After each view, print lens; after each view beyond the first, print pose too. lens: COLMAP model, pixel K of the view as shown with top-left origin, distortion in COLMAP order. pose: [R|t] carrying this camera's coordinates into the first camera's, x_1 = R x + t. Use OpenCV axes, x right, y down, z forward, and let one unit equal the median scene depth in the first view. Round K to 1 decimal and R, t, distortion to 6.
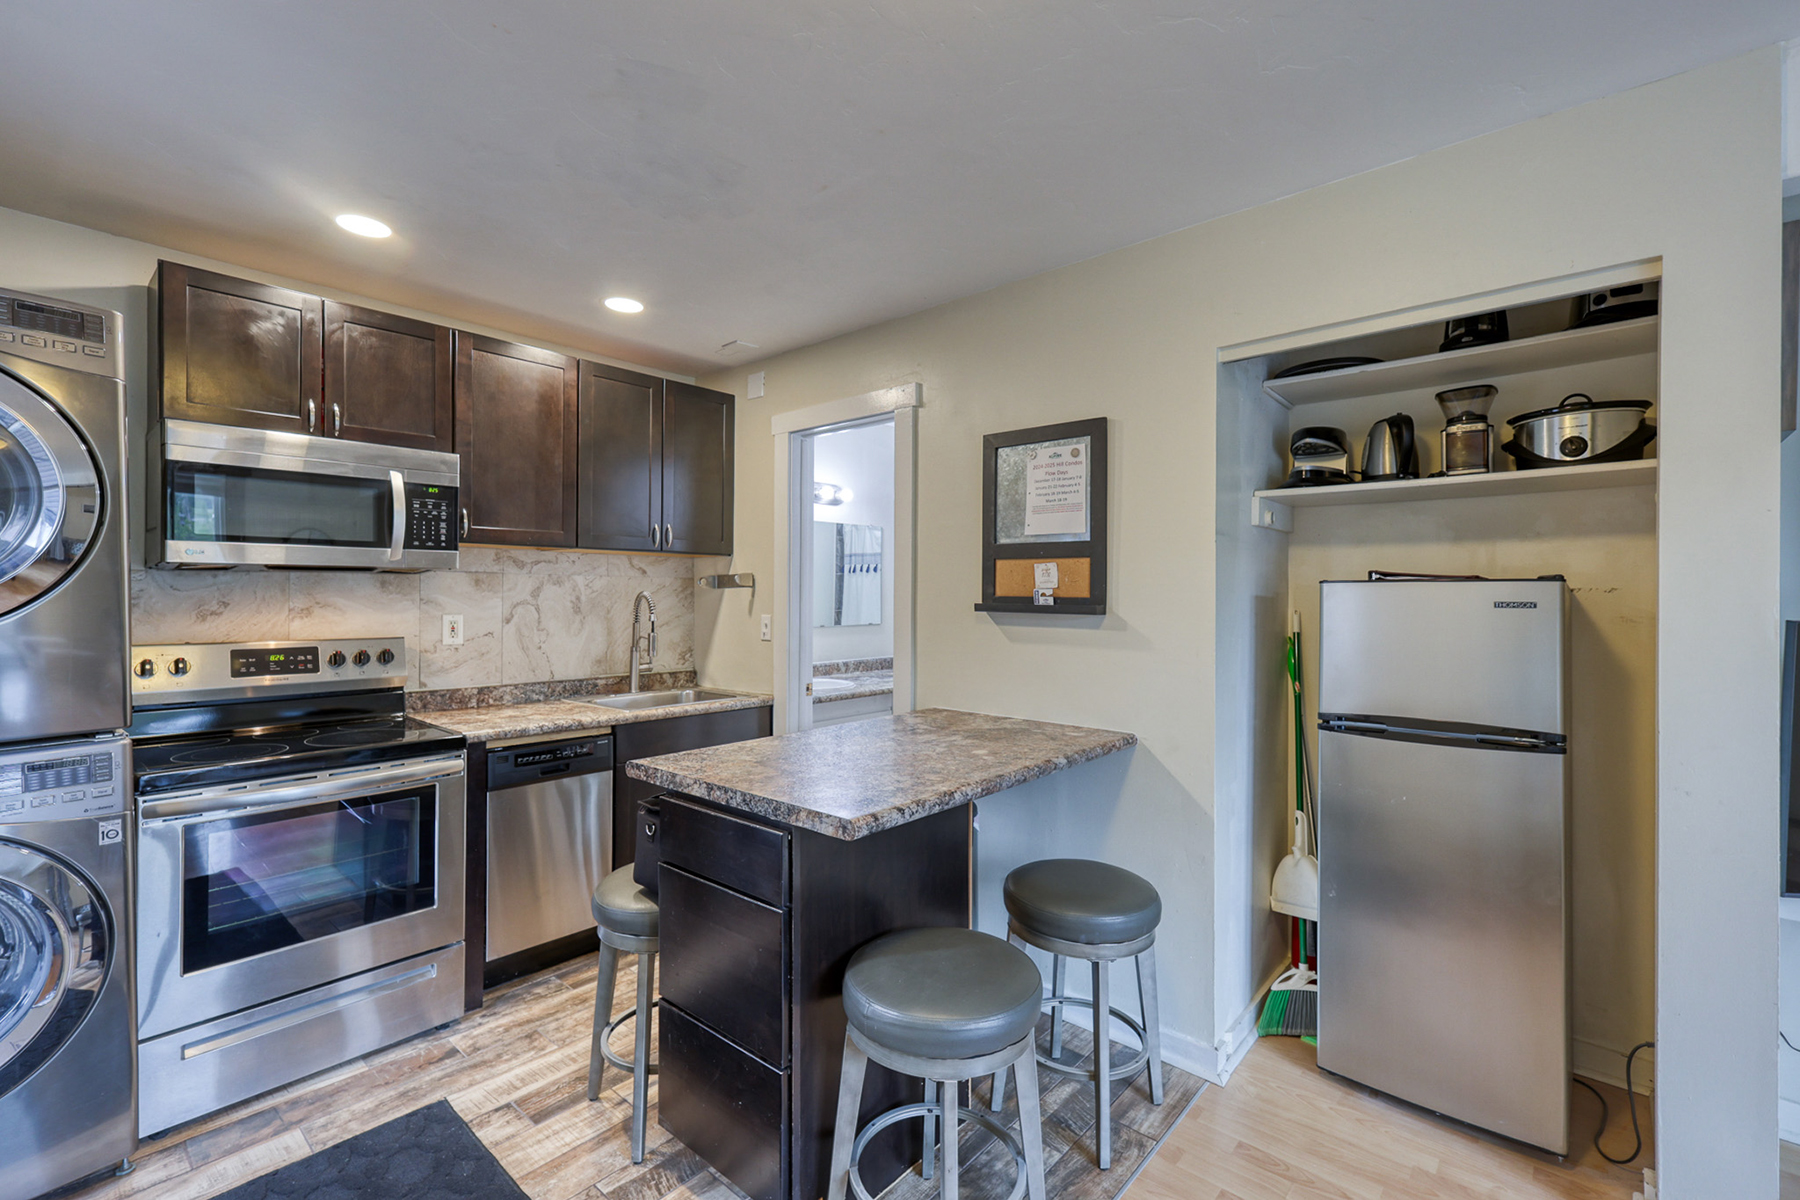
lens RADIAL K [[781.9, 0, 898.9], [0, 781.9, 591.2], [0, 0, 1]] dist [0.001164, 0.000293]
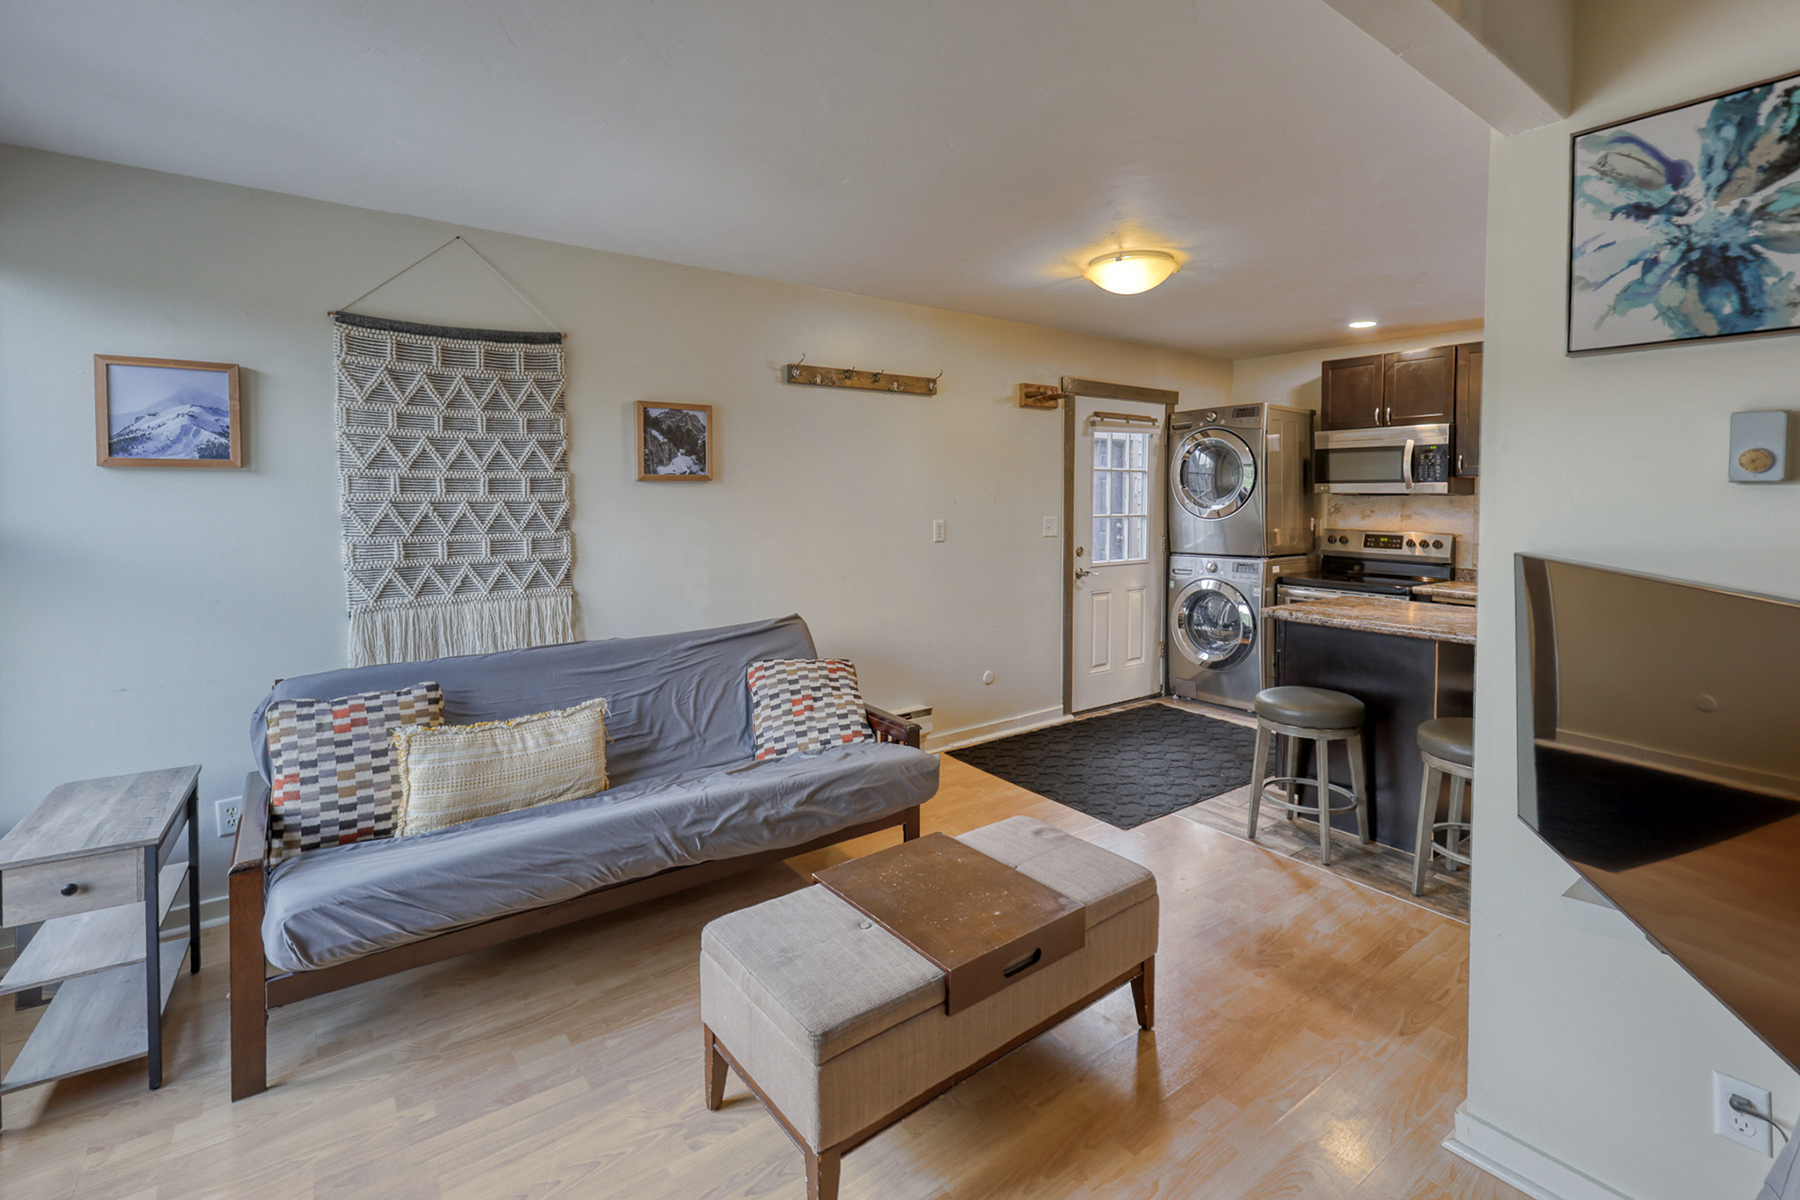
lens RADIAL K [[816.6, 0, 906.2], [0, 816.6, 517.7], [0, 0, 1]] dist [-0.000625, -0.000071]
pose [[-0.206838, 0.025983, -0.978030, 1.375249], [0.000026, 0.999647, 0.026552, -0.022603], [0.978375, 0.005467, -0.206766, 0.251657]]
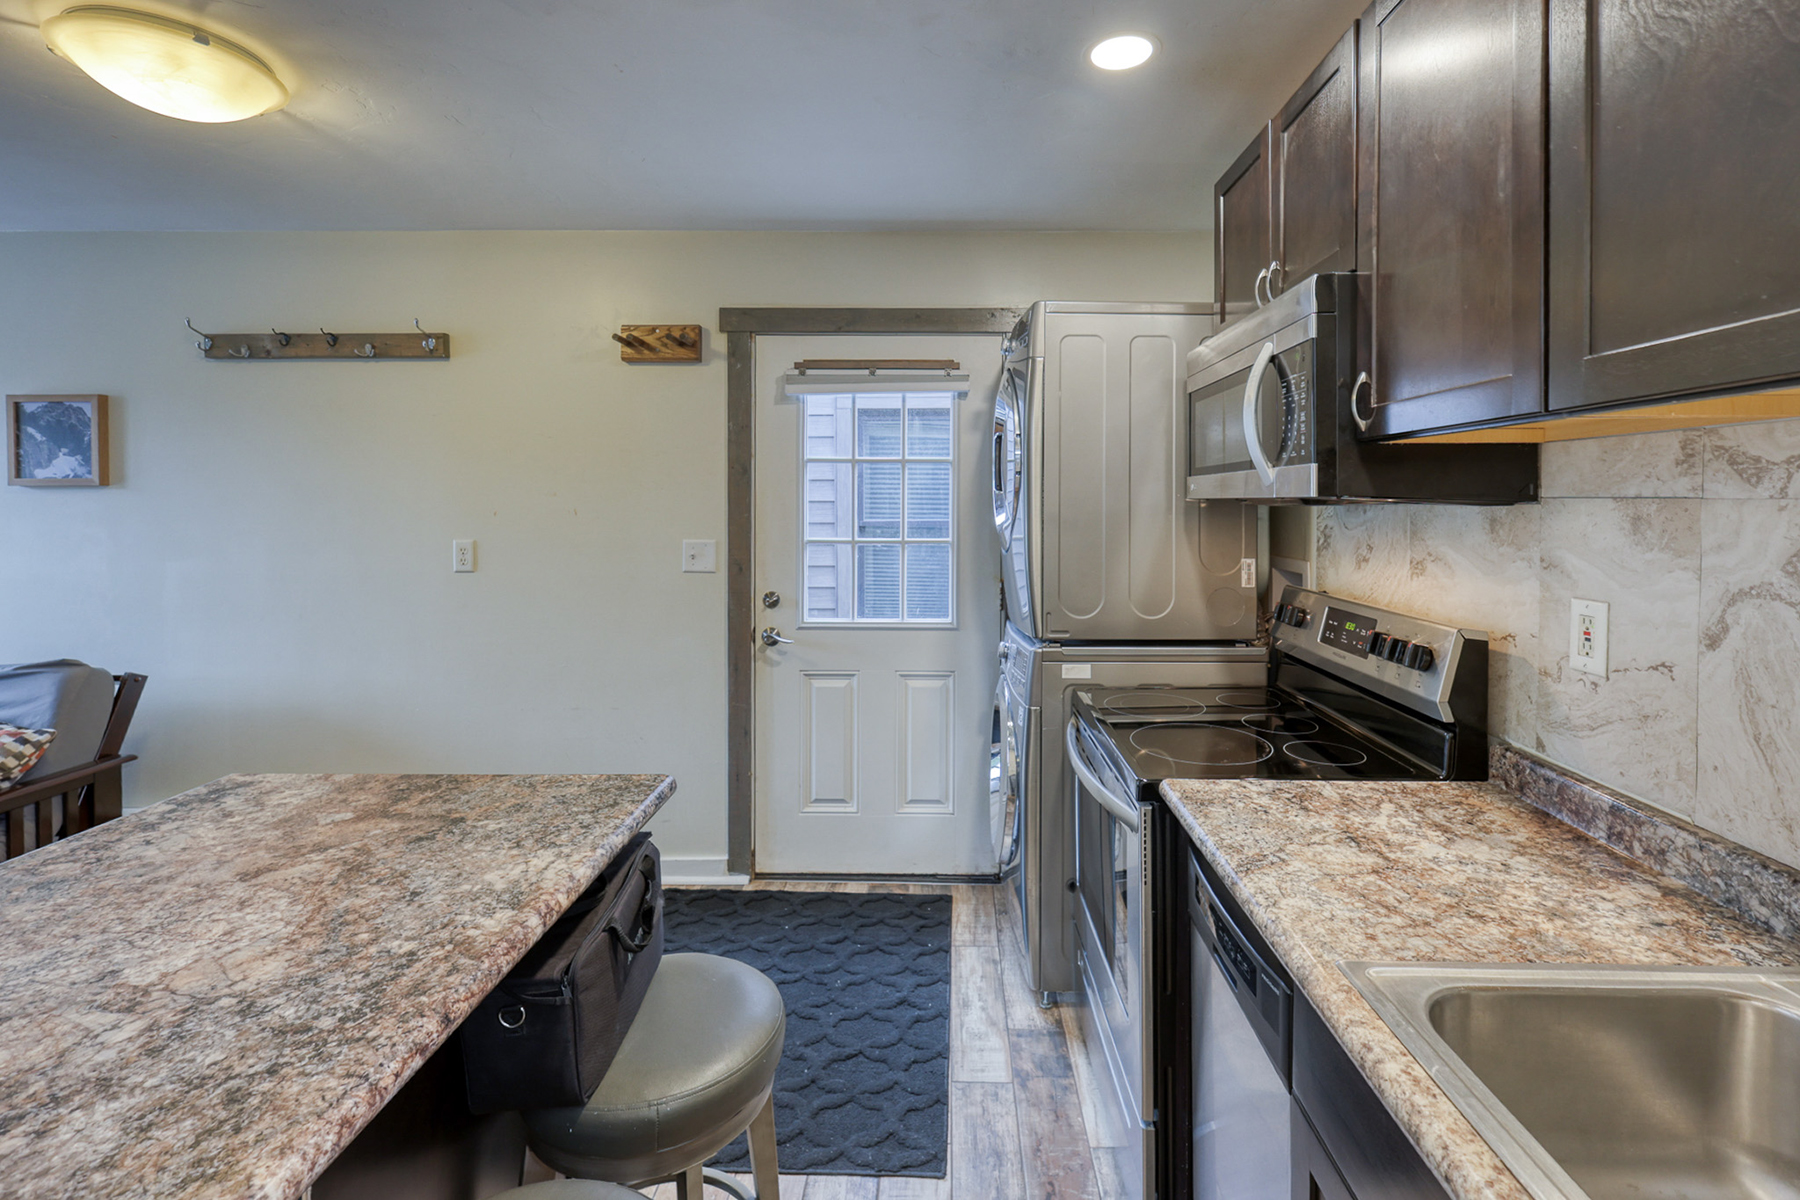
lens RADIAL K [[814.3, 0, 962.1], [0, 814.3, 508.7], [0, 0, 1]] dist [0.002011, 0.000535]
pose [[-0.748298, 0.001400, -0.663361, -0.036796], [-0.001905, 0.999989, 0.004259, -0.023673], [0.663360, 0.004451, -0.748287, 1.274813]]
